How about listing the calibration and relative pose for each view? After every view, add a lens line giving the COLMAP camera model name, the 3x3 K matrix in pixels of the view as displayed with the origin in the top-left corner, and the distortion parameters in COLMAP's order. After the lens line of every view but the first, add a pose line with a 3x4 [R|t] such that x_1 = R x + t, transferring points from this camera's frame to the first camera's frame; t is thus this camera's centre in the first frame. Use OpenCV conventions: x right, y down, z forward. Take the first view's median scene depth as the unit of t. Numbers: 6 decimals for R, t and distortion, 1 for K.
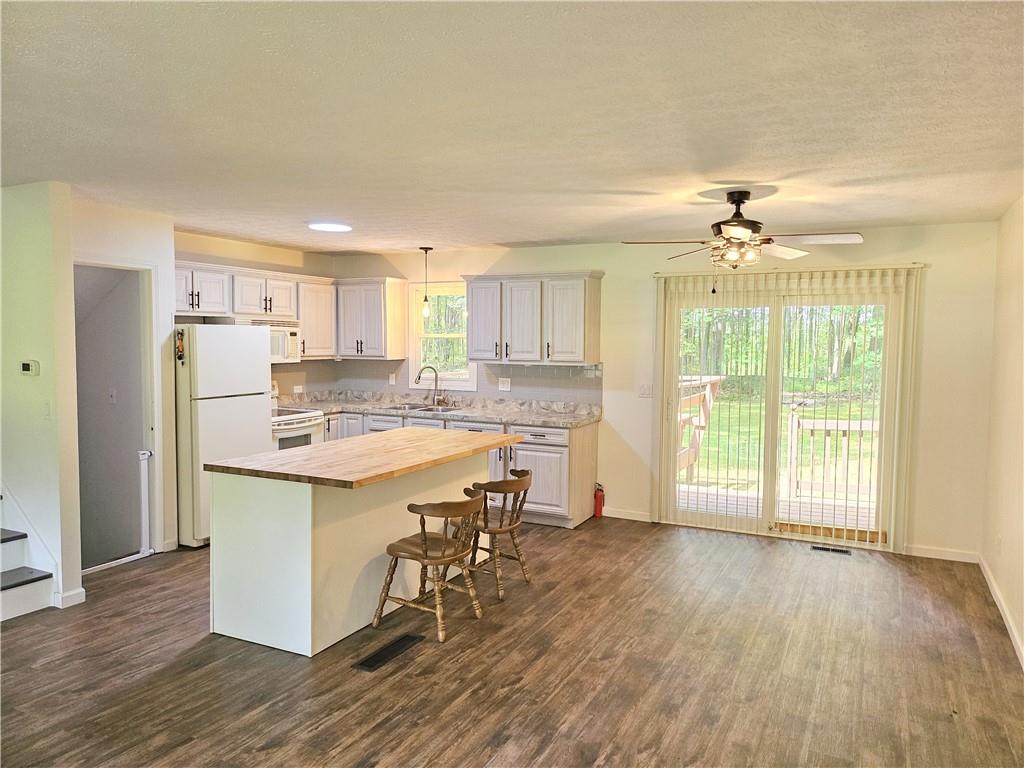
lens RADIAL K [[717.2, 0, 516.9], [0, 717.2, 388.4], [0, 0, 1]] dist [0.073647, -0.081720]
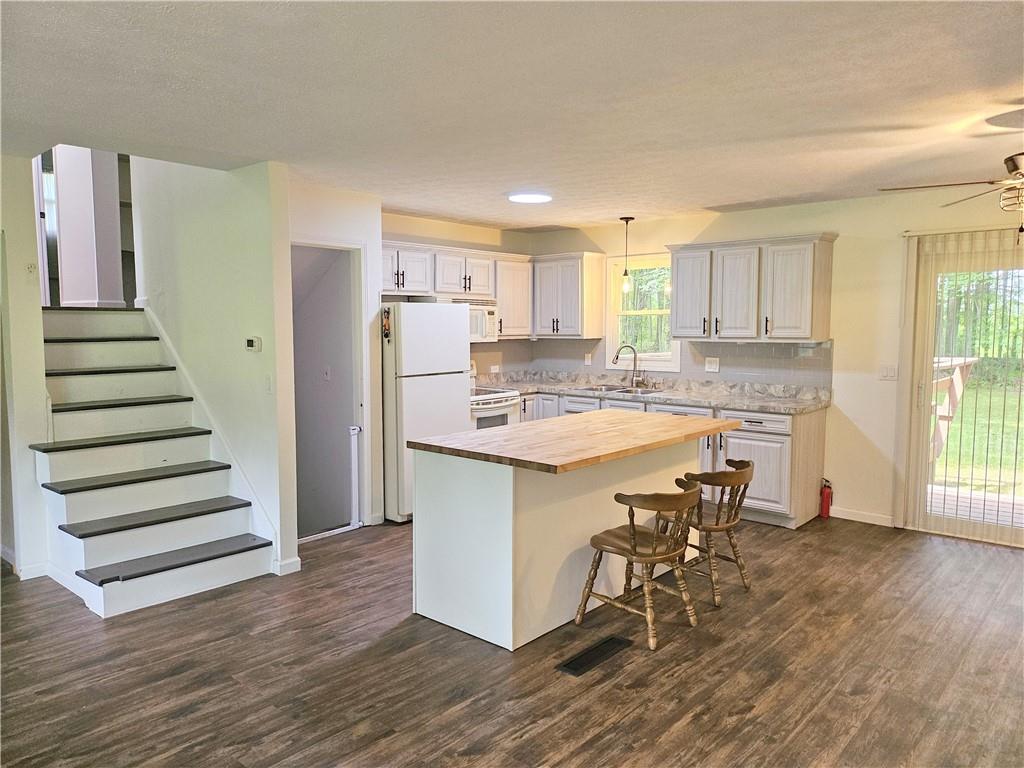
lens RADIAL K [[717.2, 0, 516.2], [0, 717.2, 384.6], [0, 0, 1]] dist [0.073647, -0.081720]
pose [[0.966720, 0.011278, -0.255587, -0.026250], [-0.007190, 0.999831, 0.016923, 0.006631], [0.255735, -0.014523, 0.966638, 0.062859]]
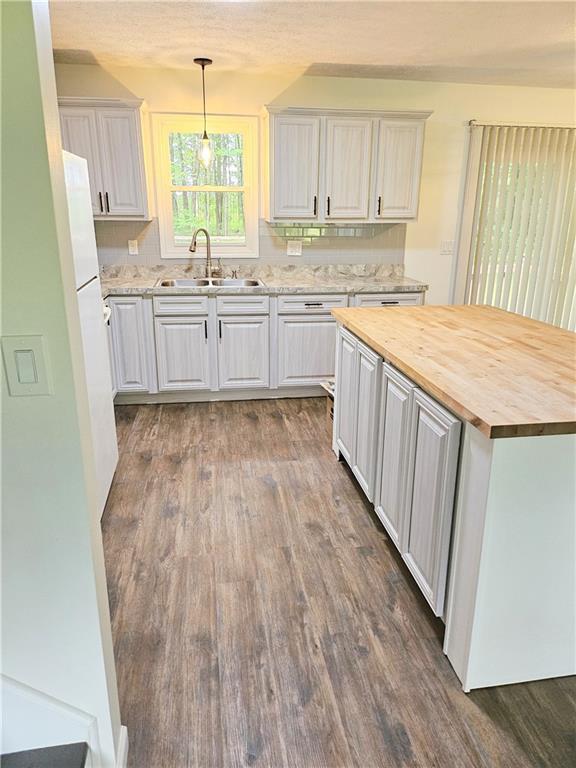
lens RADIAL K [[537.9, 0, 291.9], [0, 537.9, 380.8], [0, 0, 1]] dist [0.073647, -0.081720]
pose [[0.811185, -0.178601, 0.556849, -0.467955], [0.040537, 0.967103, 0.251133, -0.016431], [-0.583383, -0.181142, 0.791740, 0.494299]]
